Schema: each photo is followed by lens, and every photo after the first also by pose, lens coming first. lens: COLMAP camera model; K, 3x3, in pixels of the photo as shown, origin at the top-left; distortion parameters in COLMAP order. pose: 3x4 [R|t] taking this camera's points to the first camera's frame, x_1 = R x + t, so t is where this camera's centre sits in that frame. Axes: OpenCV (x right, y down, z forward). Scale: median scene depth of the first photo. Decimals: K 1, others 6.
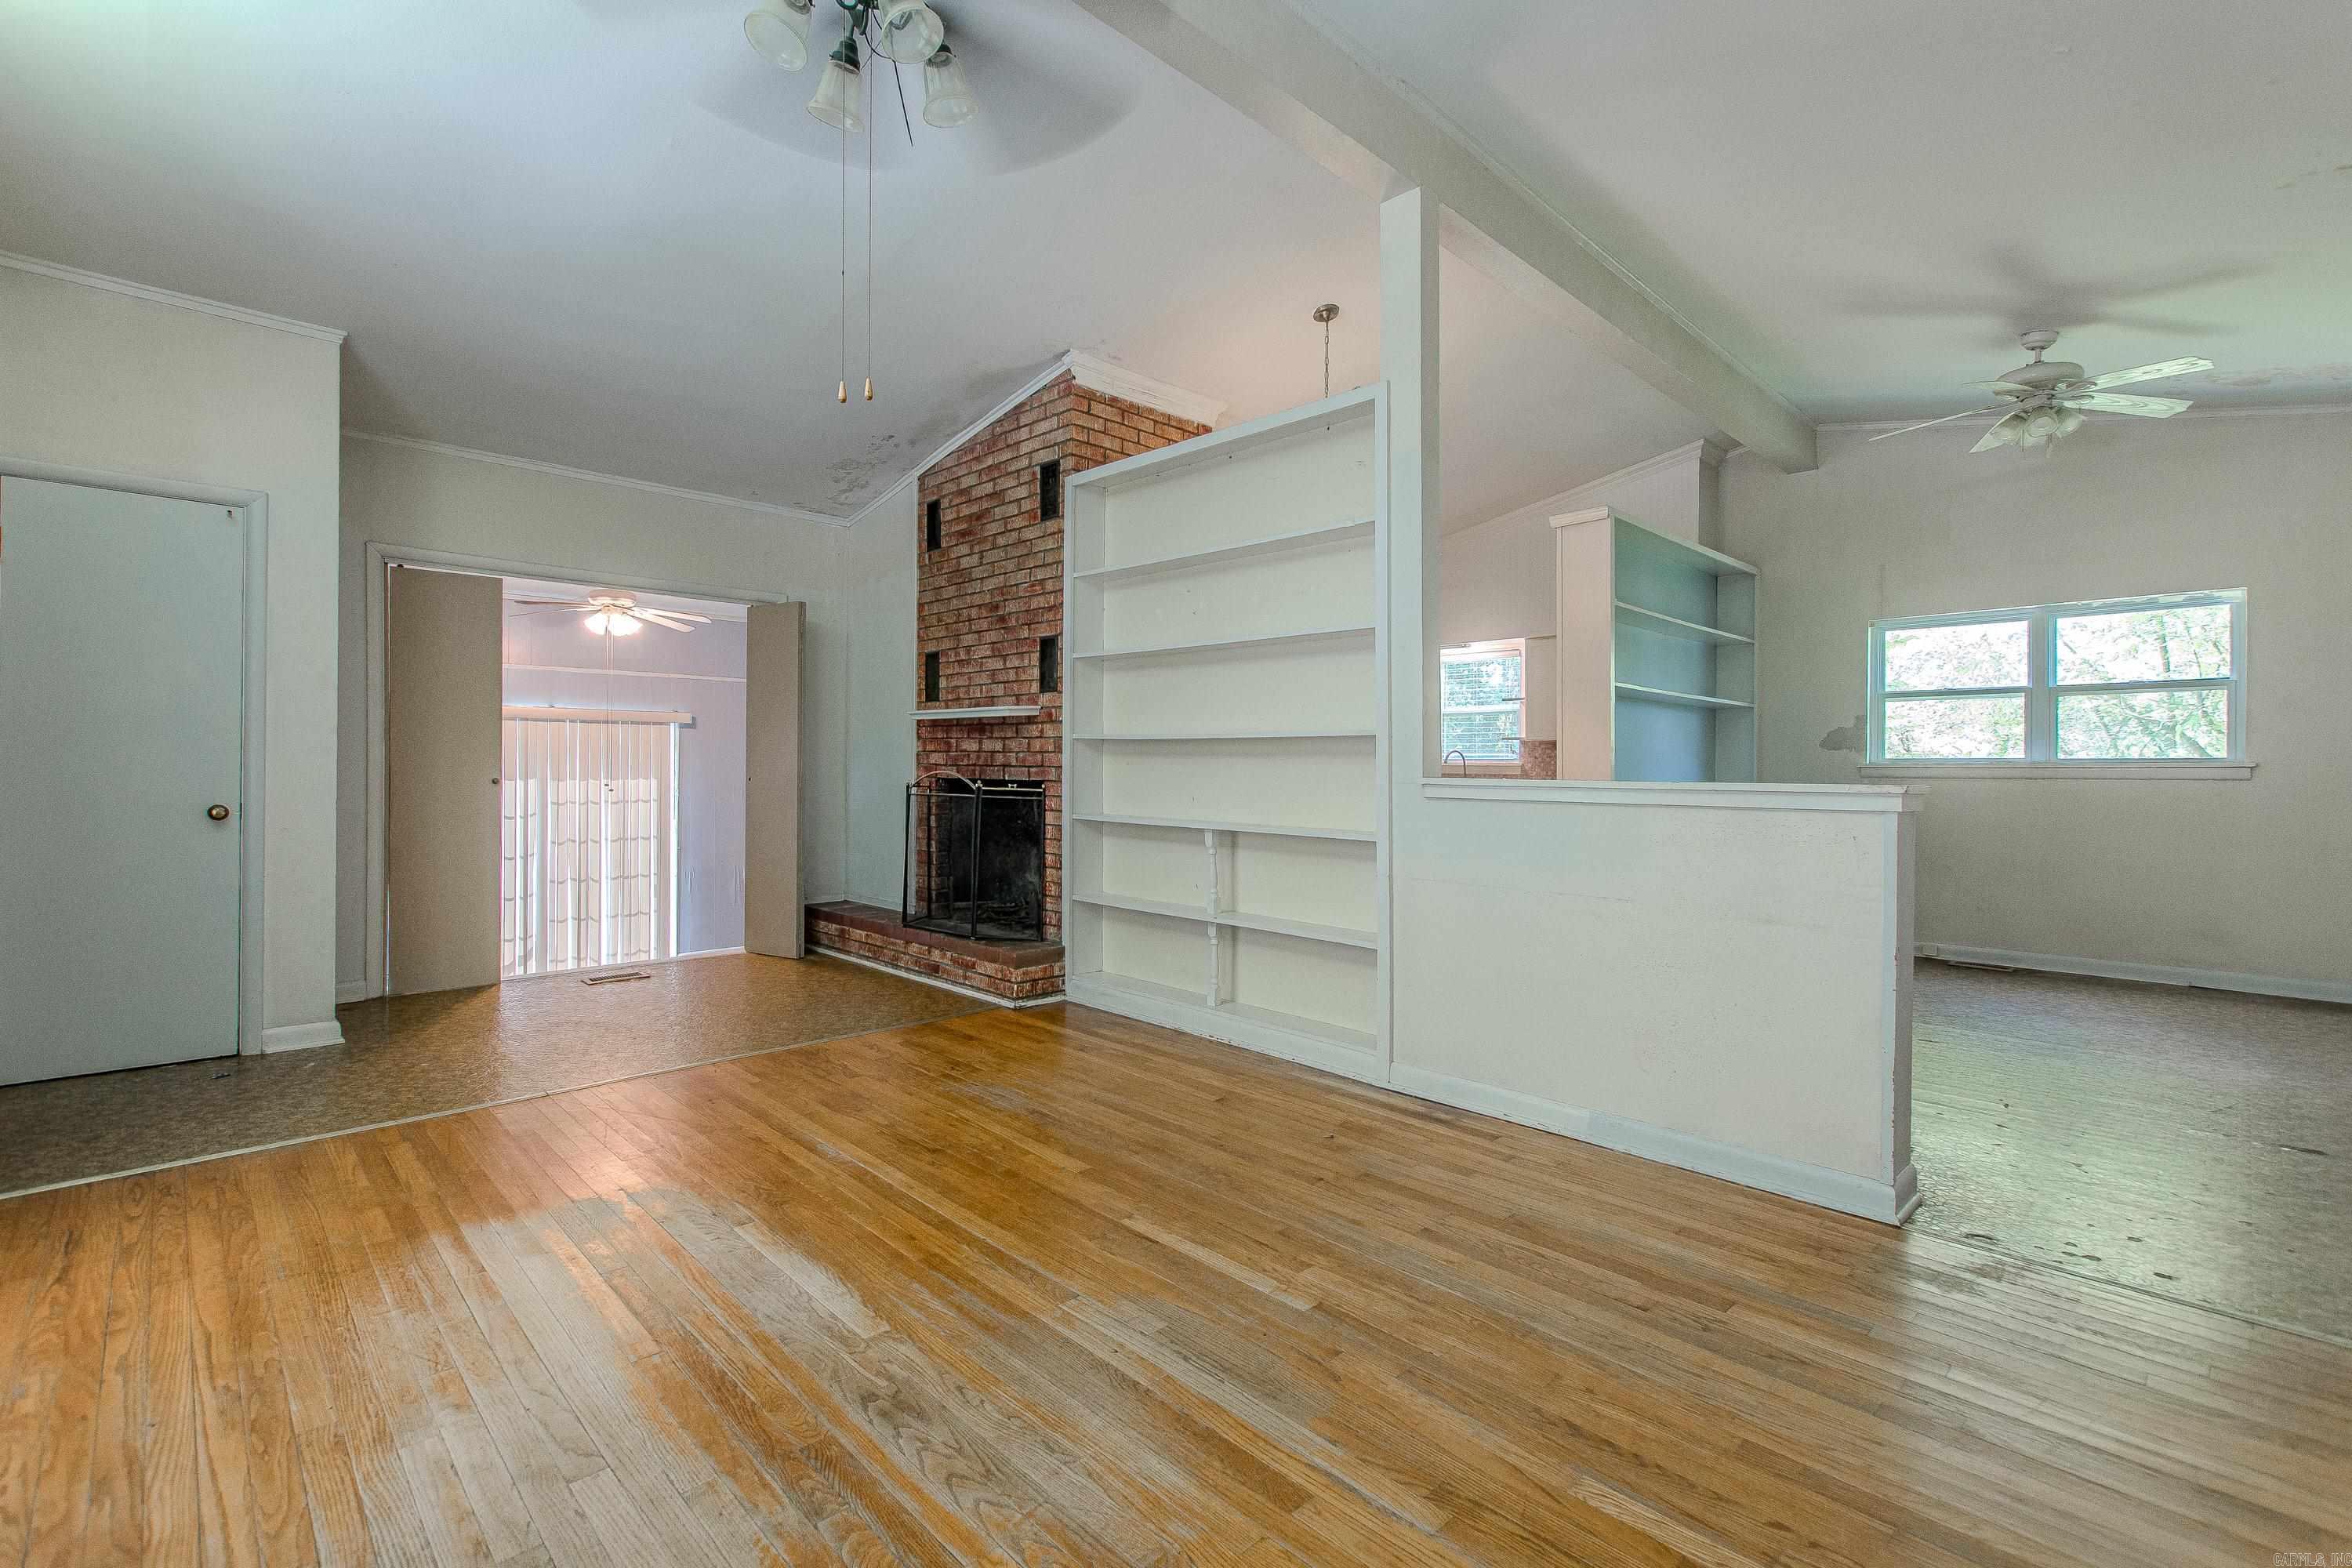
lens RADIAL K [[1023.9, 0, 1155.4], [0, 1023.9, 778.0], [0, 0, 1]] dist [0.008294, -0.004546]
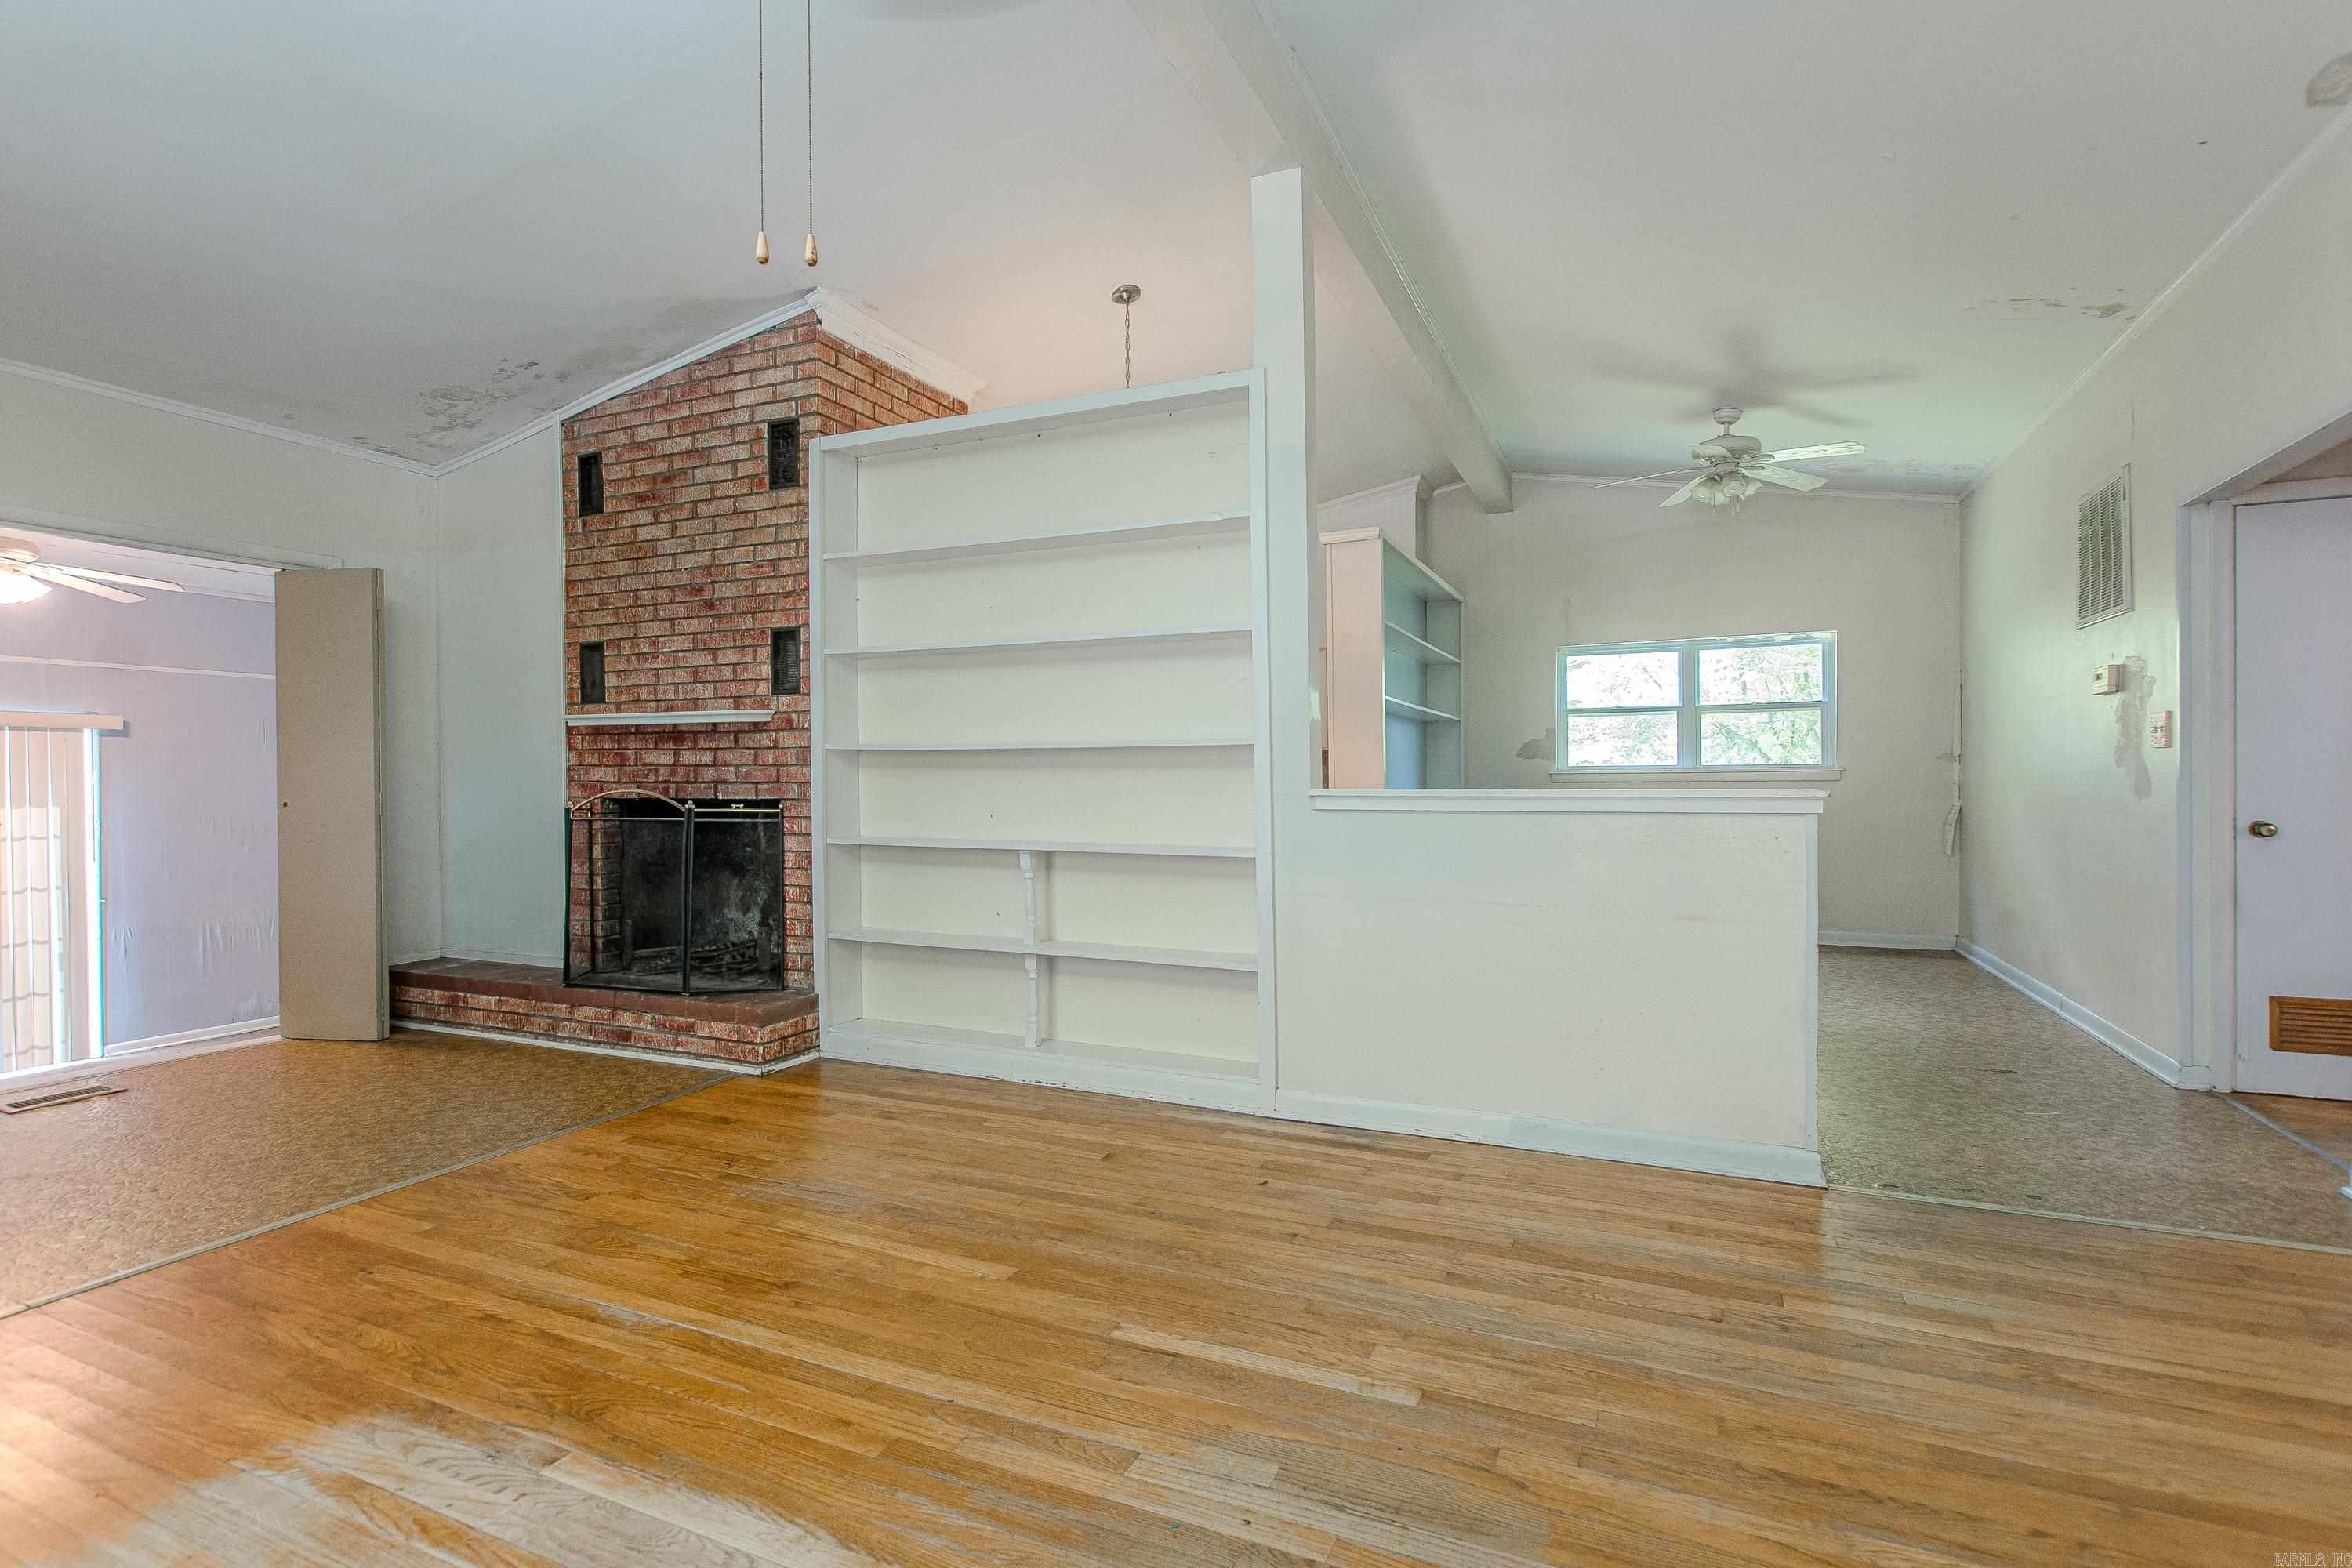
lens RADIAL K [[1023.9, 0, 1189.2], [0, 1023.9, 787.1], [0, 0, 1]] dist [0.008294, -0.004546]
pose [[0.917542, -0.014310, 0.397382, -0.148495], [0.015825, 0.999875, -0.000533, -0.001502], [-0.397325, 0.006778, 0.917653, 0.112113]]
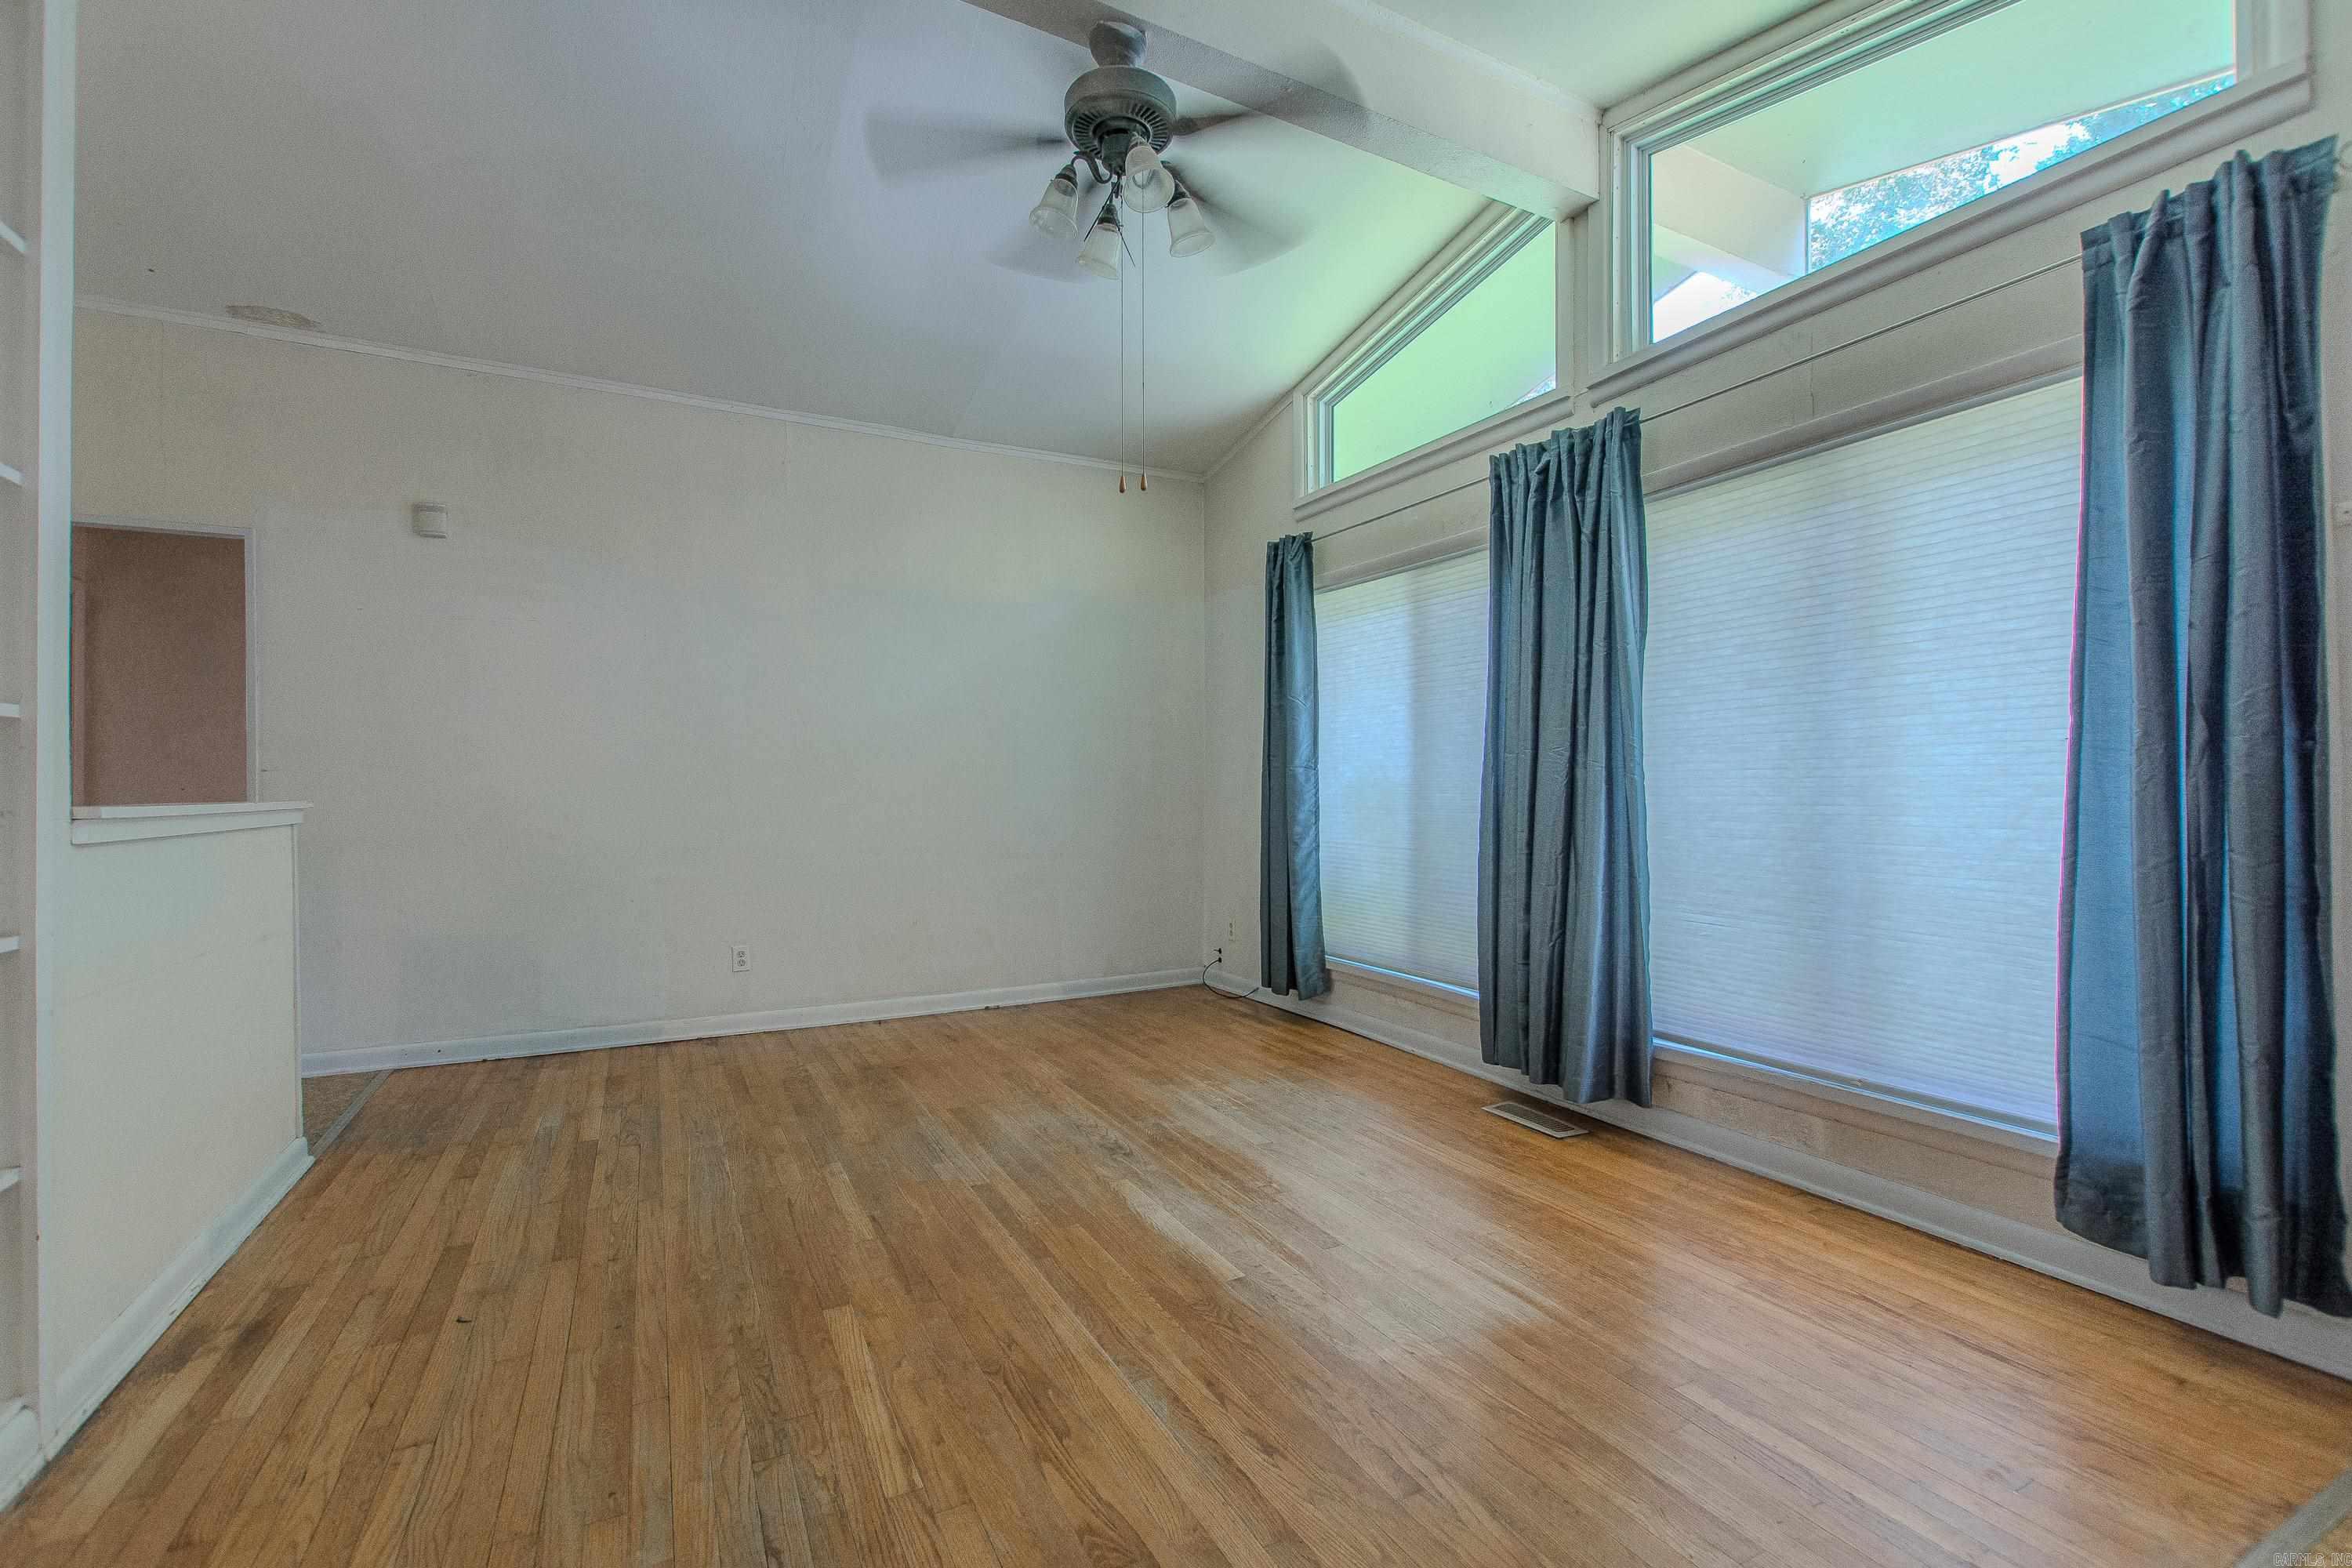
lens RADIAL K [[1023.9, 0, 1173.6], [0, 1023.9, 784.2], [0, 0, 1]] dist [0.008294, -0.004546]
pose [[-0.958651, -0.005693, 0.284528, -0.308301], [-0.003432, 0.999958, 0.008445, -0.013225], [-0.284564, 0.007120, -0.958631, 0.965232]]
